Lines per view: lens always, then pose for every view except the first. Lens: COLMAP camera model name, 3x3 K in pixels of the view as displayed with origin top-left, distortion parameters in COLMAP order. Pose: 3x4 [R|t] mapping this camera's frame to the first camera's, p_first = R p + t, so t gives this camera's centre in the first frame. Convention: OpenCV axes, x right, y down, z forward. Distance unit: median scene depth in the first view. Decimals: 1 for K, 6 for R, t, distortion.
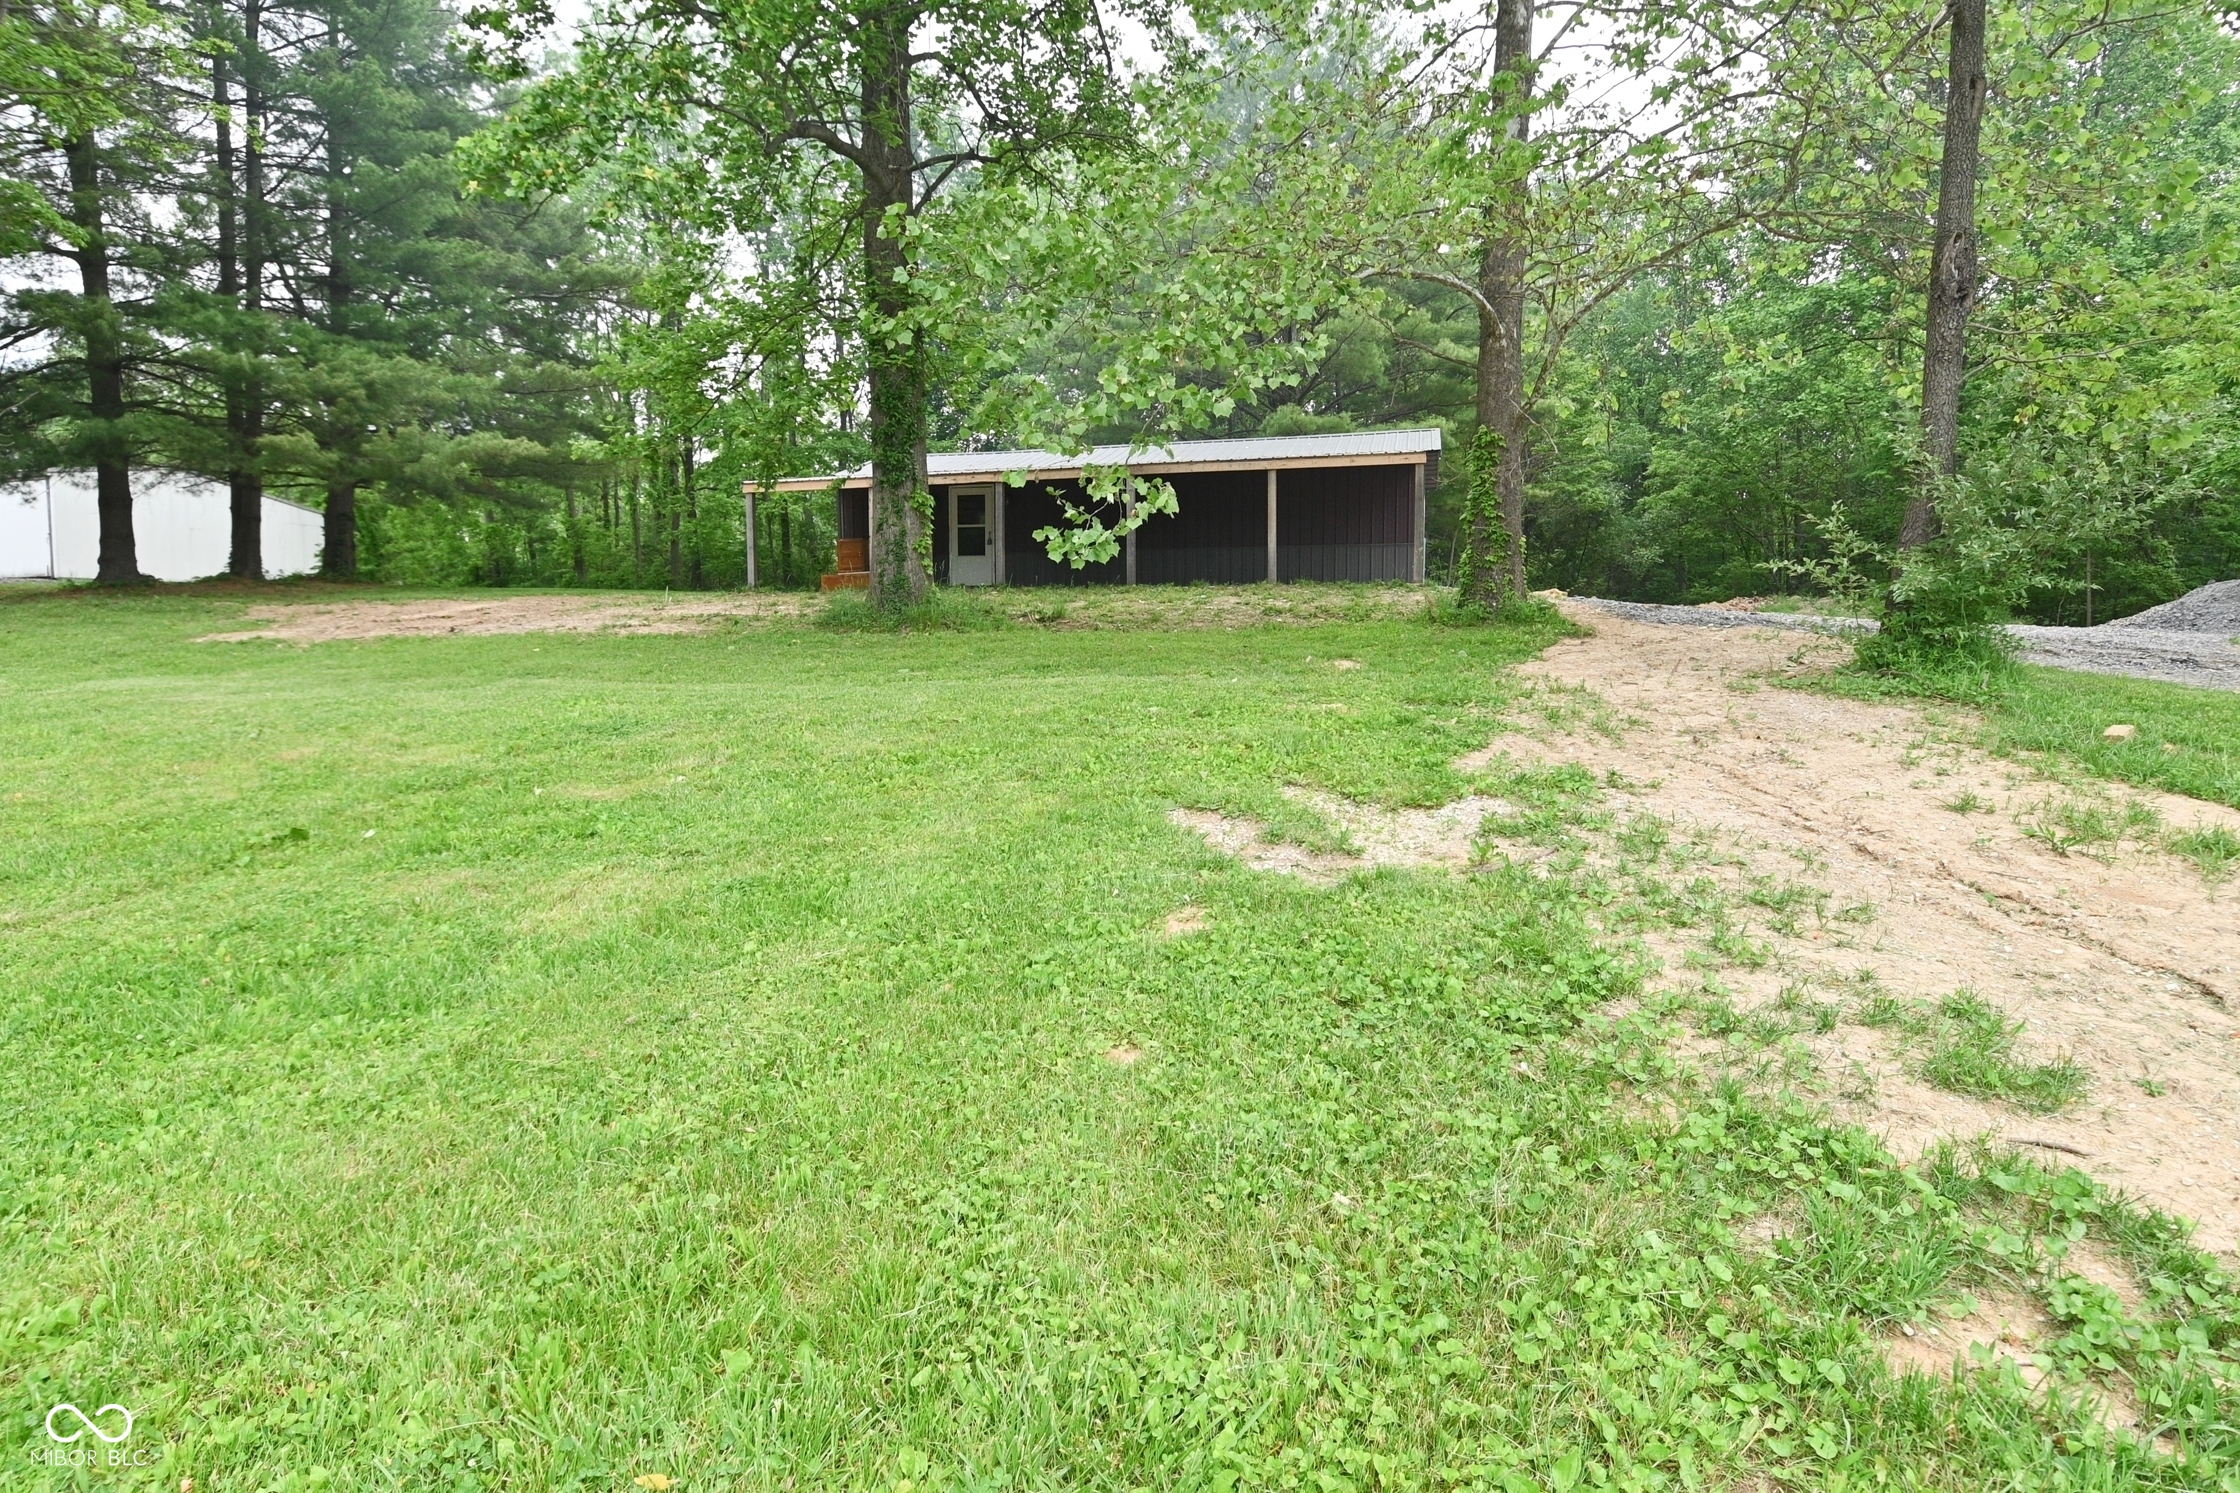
lens RADIAL K [[1191.1, 0, 1116.9], [0, 1191.1, 749.2], [0, 0, 1]] dist [0.003294, -0.006857]
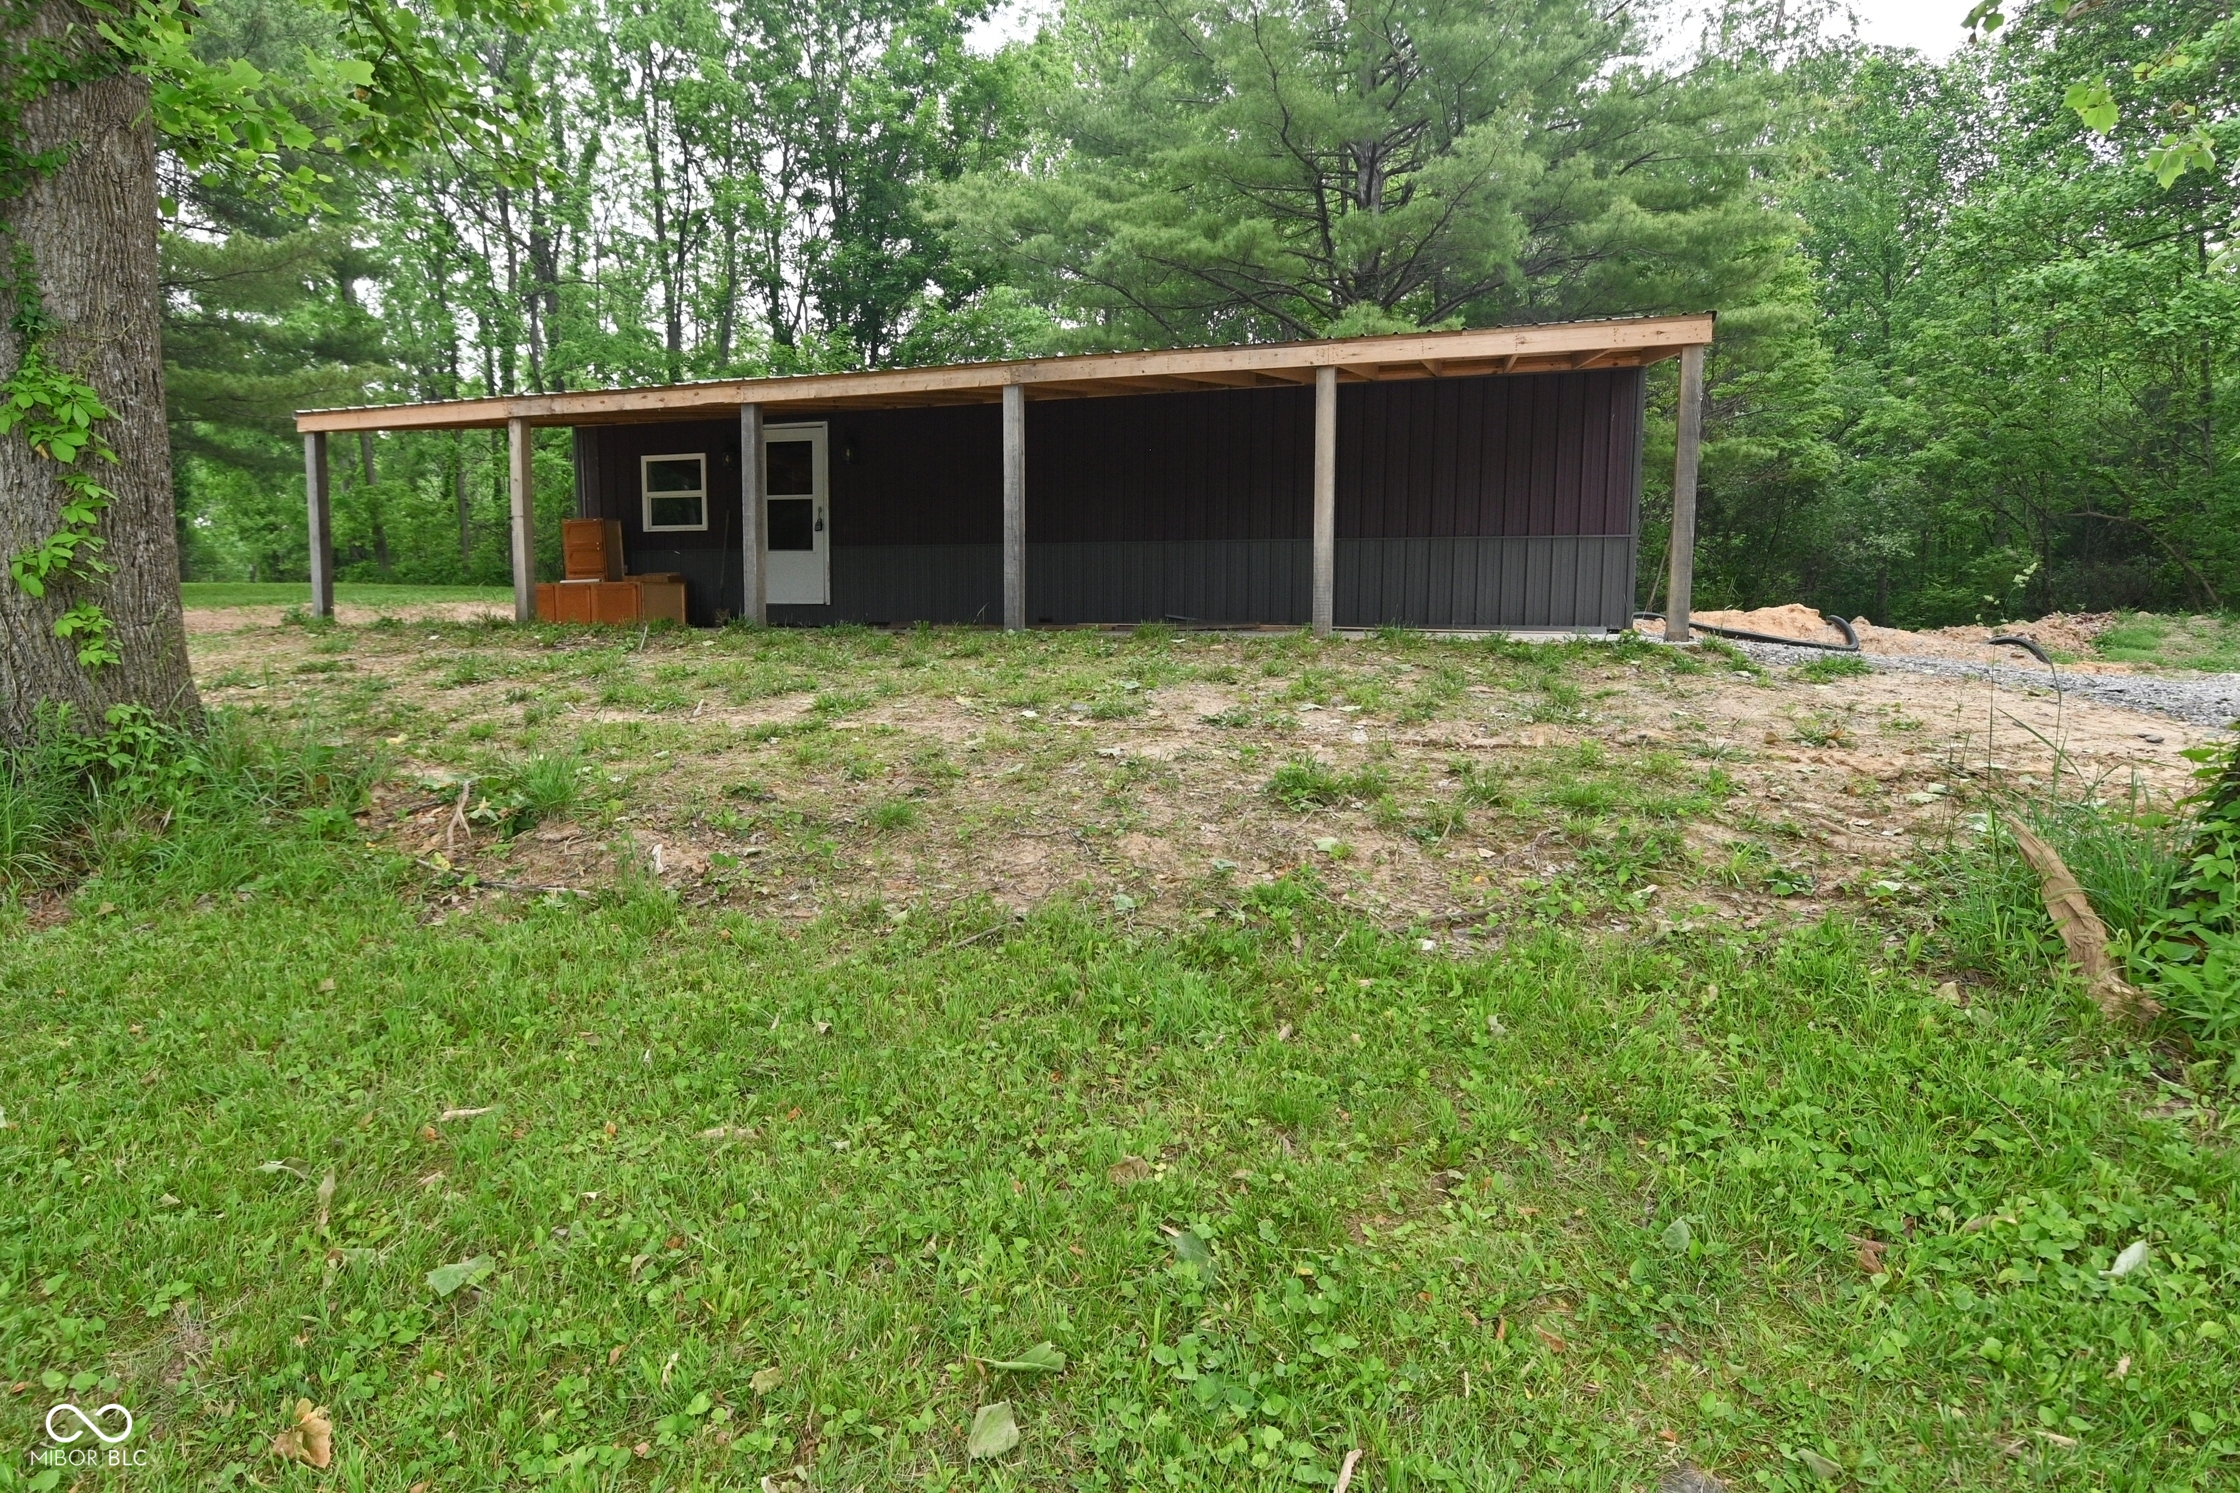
lens RADIAL K [[1191.1, 0, 1123.1], [0, 1191.1, 741.9], [0, 0, 1]] dist [0.003294, -0.006857]
pose [[0.998684, 0.014347, -0.049234, 0.063406], [-0.013544, 0.999771, 0.016594, -0.083684], [0.049461, -0.015906, 0.998649, 0.445626]]
